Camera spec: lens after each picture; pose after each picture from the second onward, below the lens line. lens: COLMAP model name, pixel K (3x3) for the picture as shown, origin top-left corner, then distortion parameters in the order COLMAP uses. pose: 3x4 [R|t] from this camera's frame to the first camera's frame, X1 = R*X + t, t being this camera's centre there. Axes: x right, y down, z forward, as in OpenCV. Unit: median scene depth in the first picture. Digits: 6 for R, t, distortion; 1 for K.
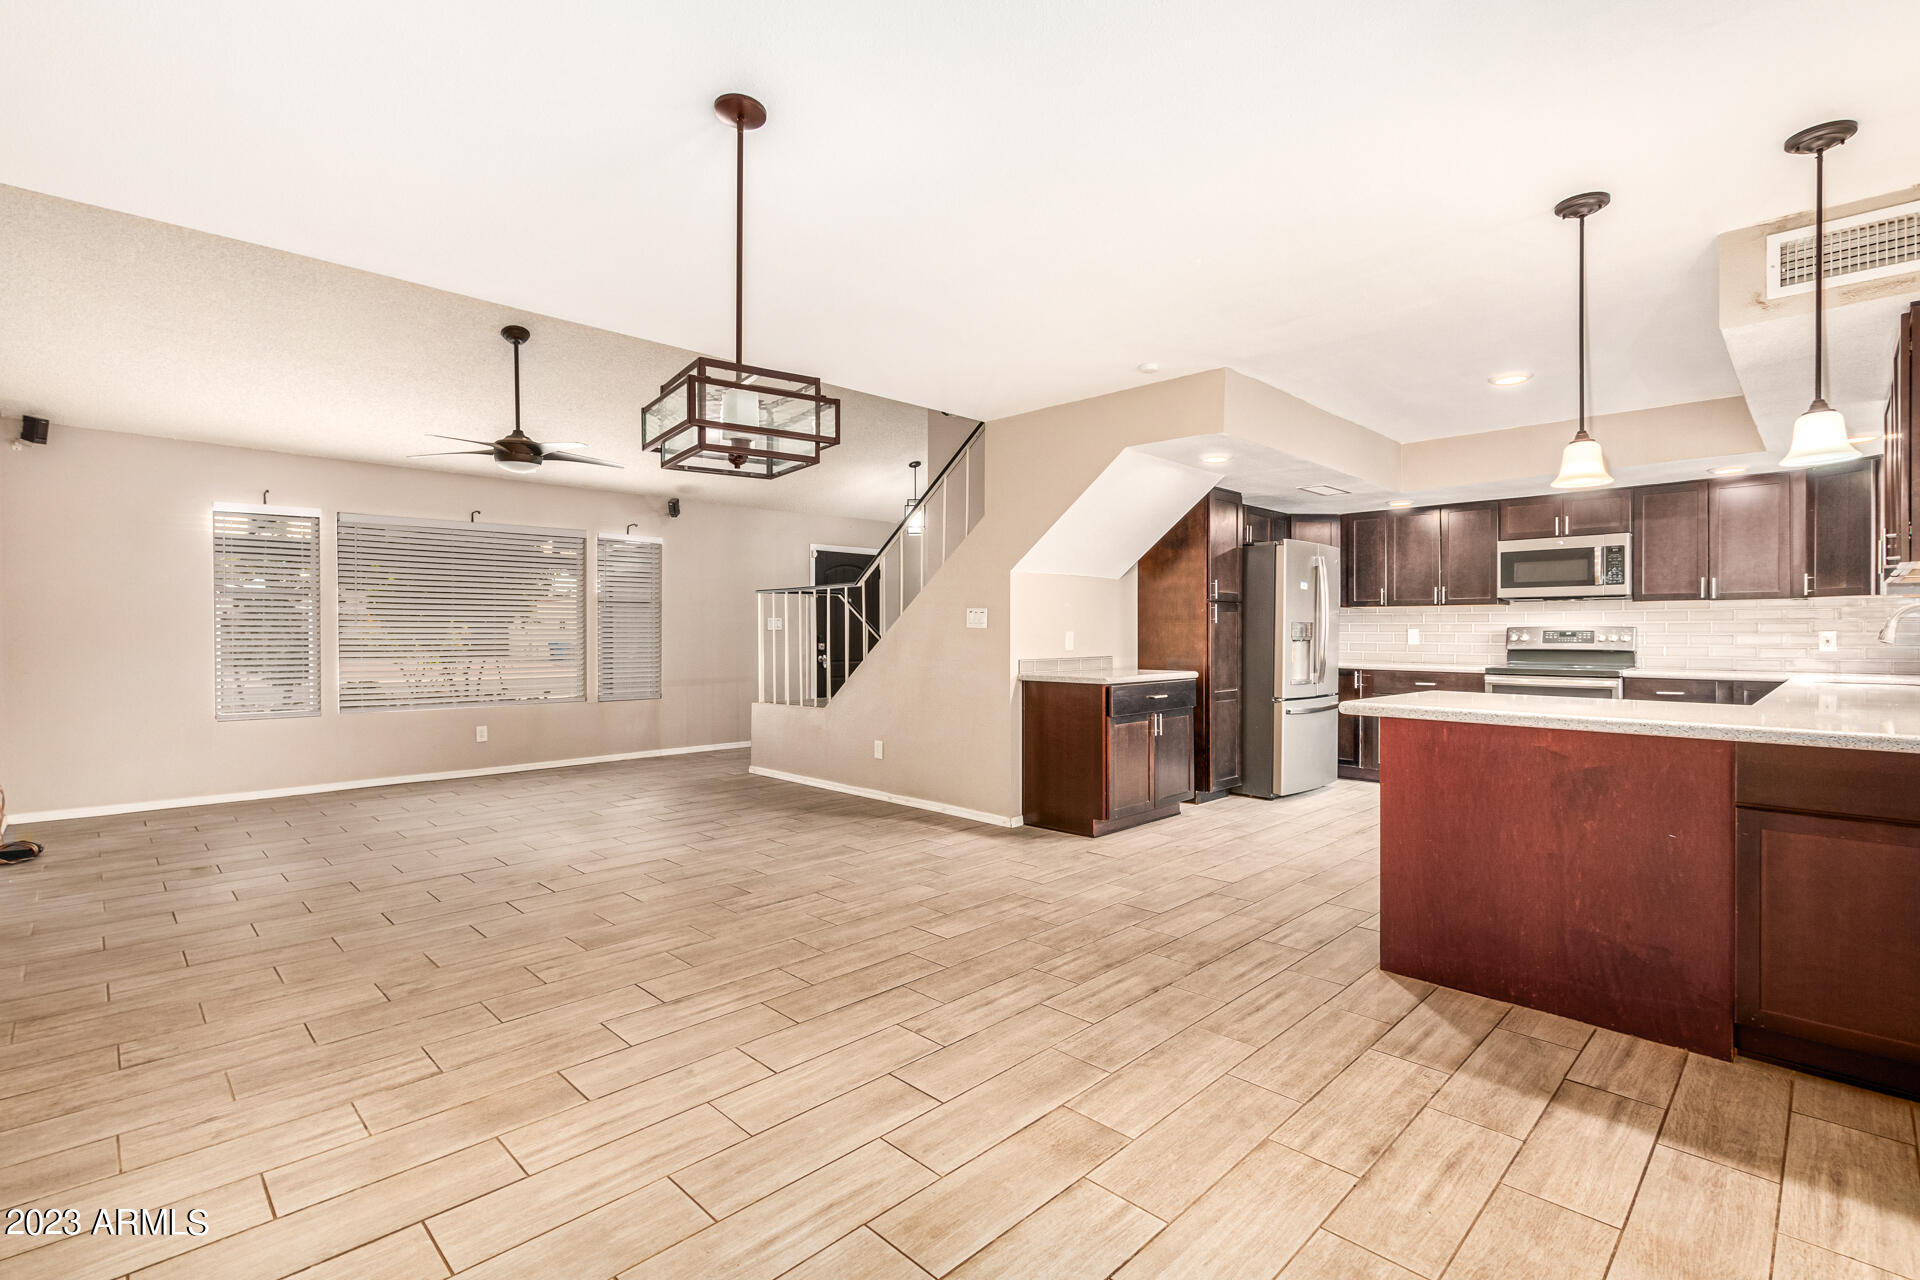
lens RADIAL K [[880.0, 0, 960.0], [0, 880.0, 640.0], [0, 0, 1]] dist [0.003183, -0.000245]
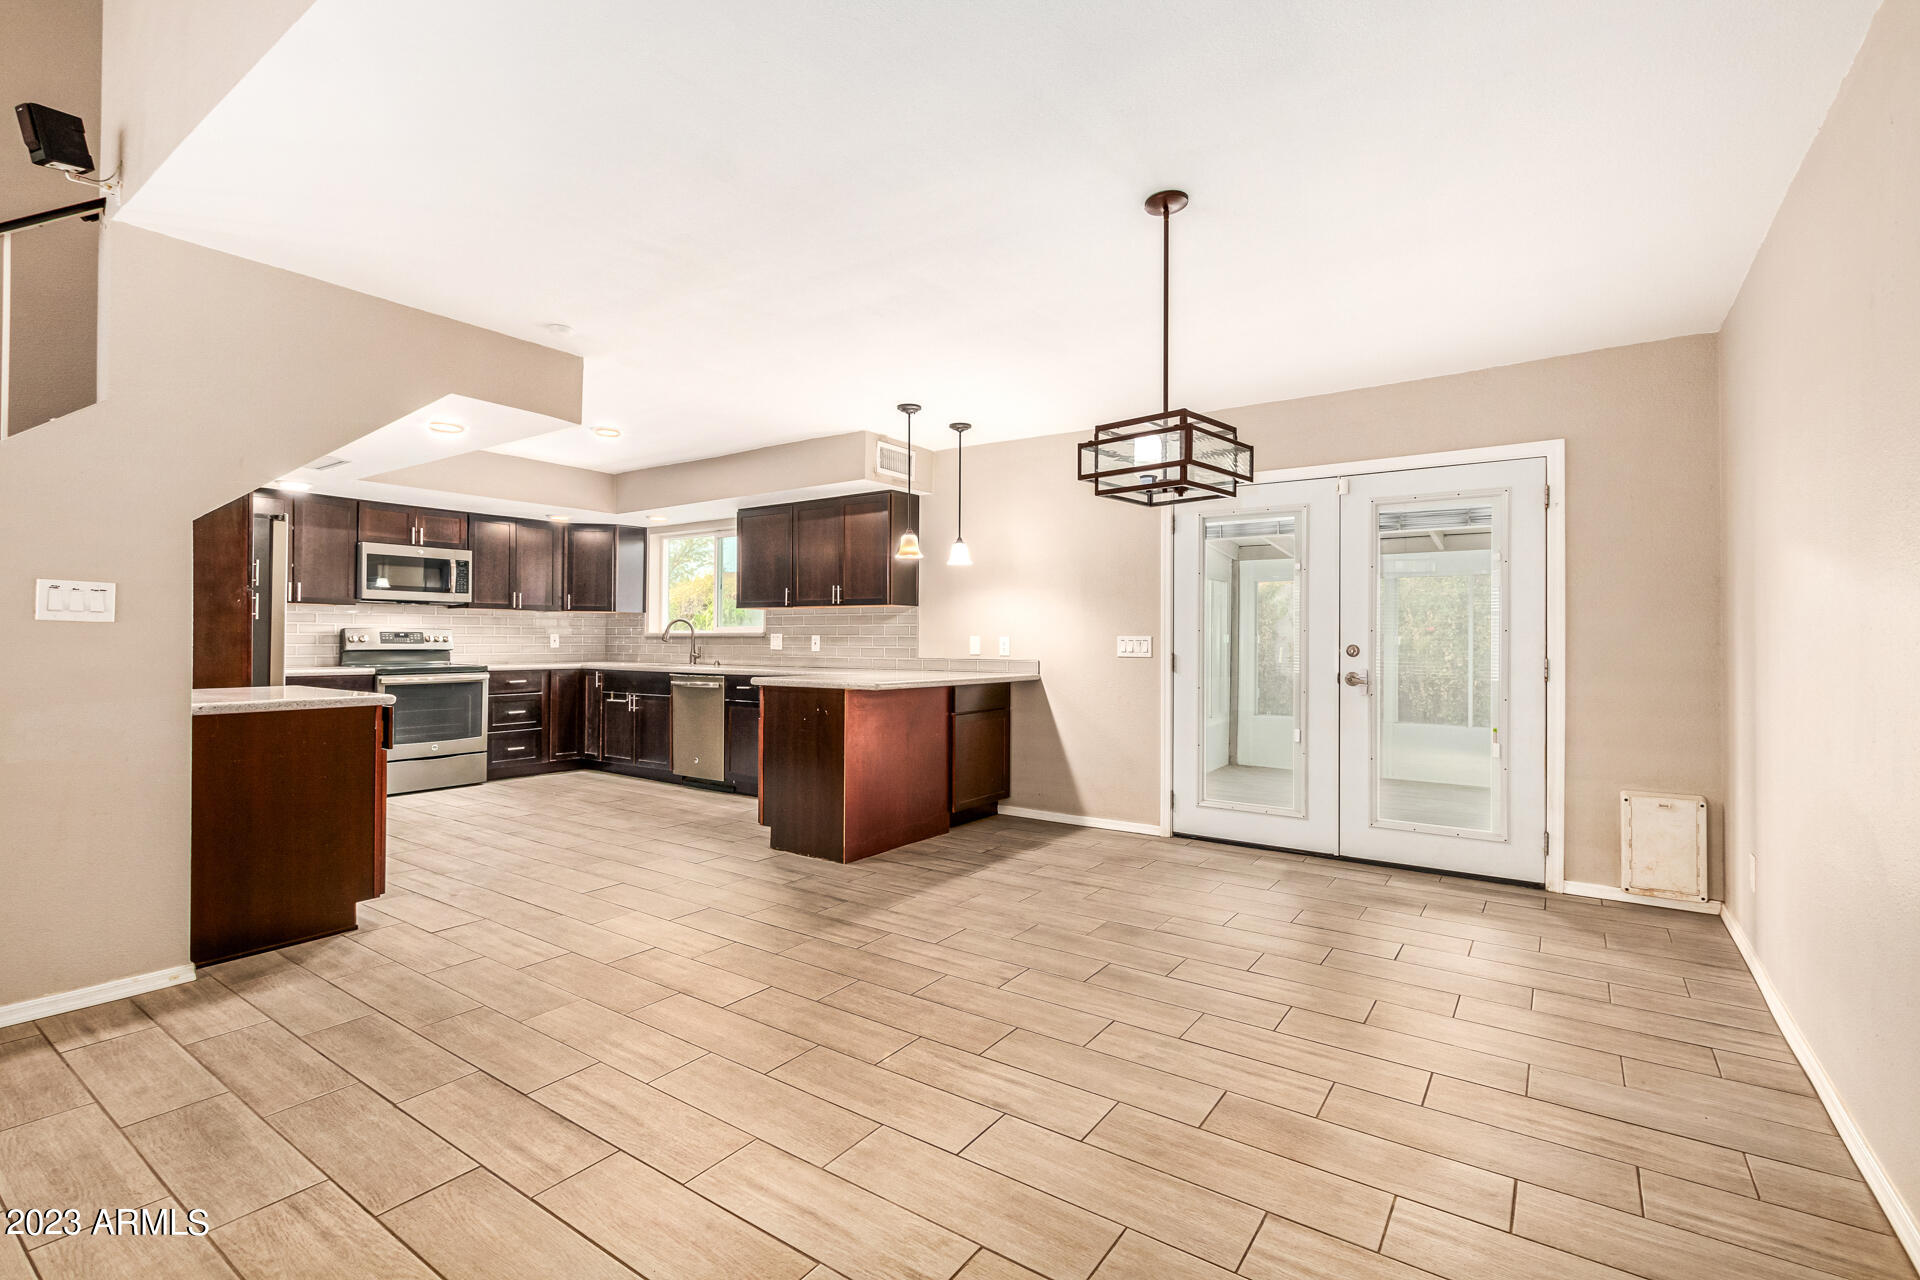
lens RADIAL K [[867.7, 0, 953.0], [0, 867.7, 634.2], [0, 0, 1]] dist [0.002613, -0.000650]
pose [[-0.172172, 0.004146, 0.985058, -0.521517], [0.002825, 0.999989, -0.003715, -0.002256], [-0.985063, 0.002143, -0.172182, 0.568662]]
